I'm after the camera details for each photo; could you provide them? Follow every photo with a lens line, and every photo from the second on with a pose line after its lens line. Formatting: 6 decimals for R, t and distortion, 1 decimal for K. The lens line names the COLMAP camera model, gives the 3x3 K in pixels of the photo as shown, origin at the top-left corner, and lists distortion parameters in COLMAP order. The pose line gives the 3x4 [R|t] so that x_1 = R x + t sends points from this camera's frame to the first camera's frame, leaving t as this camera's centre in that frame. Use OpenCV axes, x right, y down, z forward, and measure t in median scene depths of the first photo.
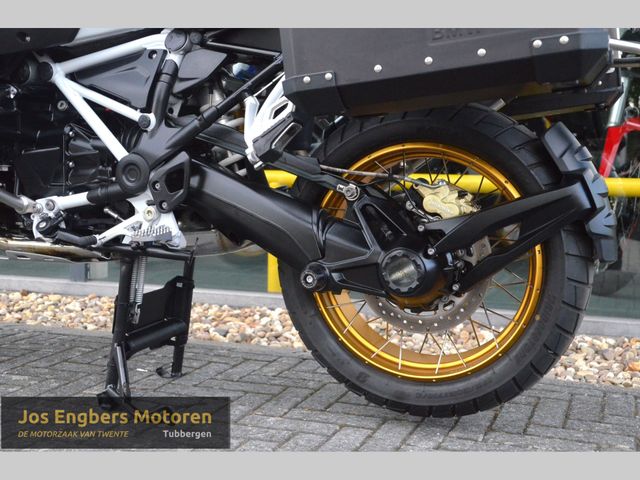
lens RADIAL K [[810.4, 0, 348.9], [0, 810.4, 246.8], [0, 0, 1]] dist [0.028959, 0.000000]
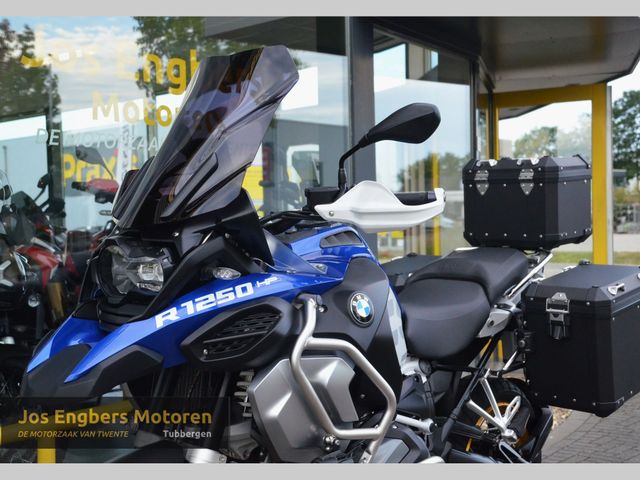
lens RADIAL K [[890.7, 0, 306.9], [0, 890.7, 247.0], [0, 0, 1]] dist [0.127105, 0.000000]
pose [[0.382228, -0.059672, 0.922139, -1.767624], [0.113363, 0.993403, 0.017295, -0.519256], [-0.917088, 0.097926, 0.386471, 0.546522]]
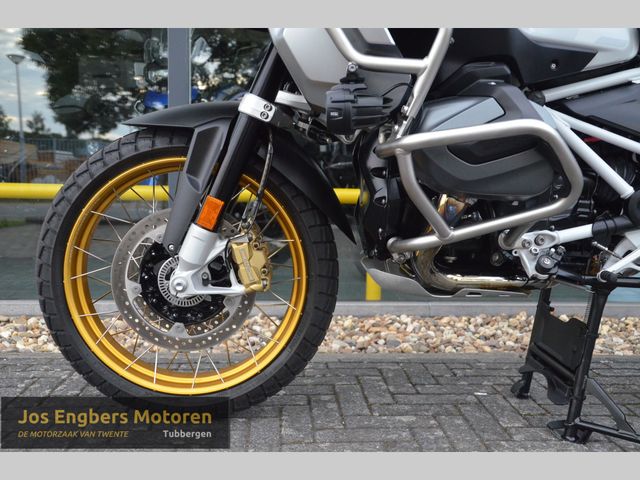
lens RADIAL K [[648.0, 0, 320.2], [0, 648.0, 254.4], [0, 0, 1]] dist [-0.024240, 0.000000]
pose [[0.921445, -0.043968, 0.386014, -0.939783], [0.033883, 0.998884, 0.032894, -0.071083], [-0.387029, -0.017231, 0.921906, 0.421204]]
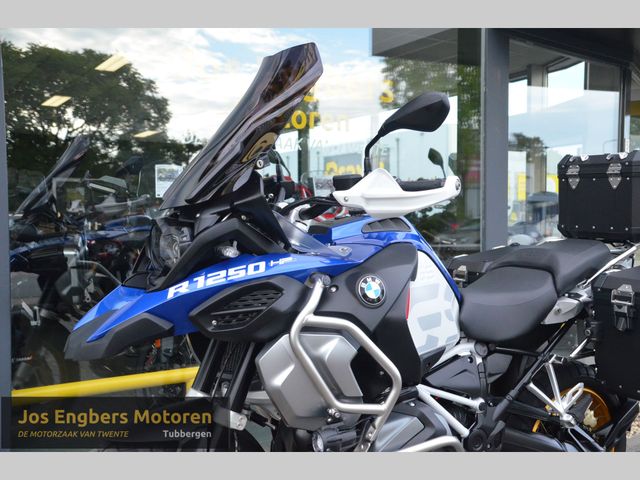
lens RADIAL K [[722.2, 0, 330.9], [0, 722.2, 250.2], [0, 0, 1]] dist [0.035662, 0.000000]
pose [[0.617398, -0.059732, 0.784380, -1.457227], [0.087098, 0.996173, 0.007304, -0.475009], [-0.781815, 0.063809, 0.620237, 0.353057]]
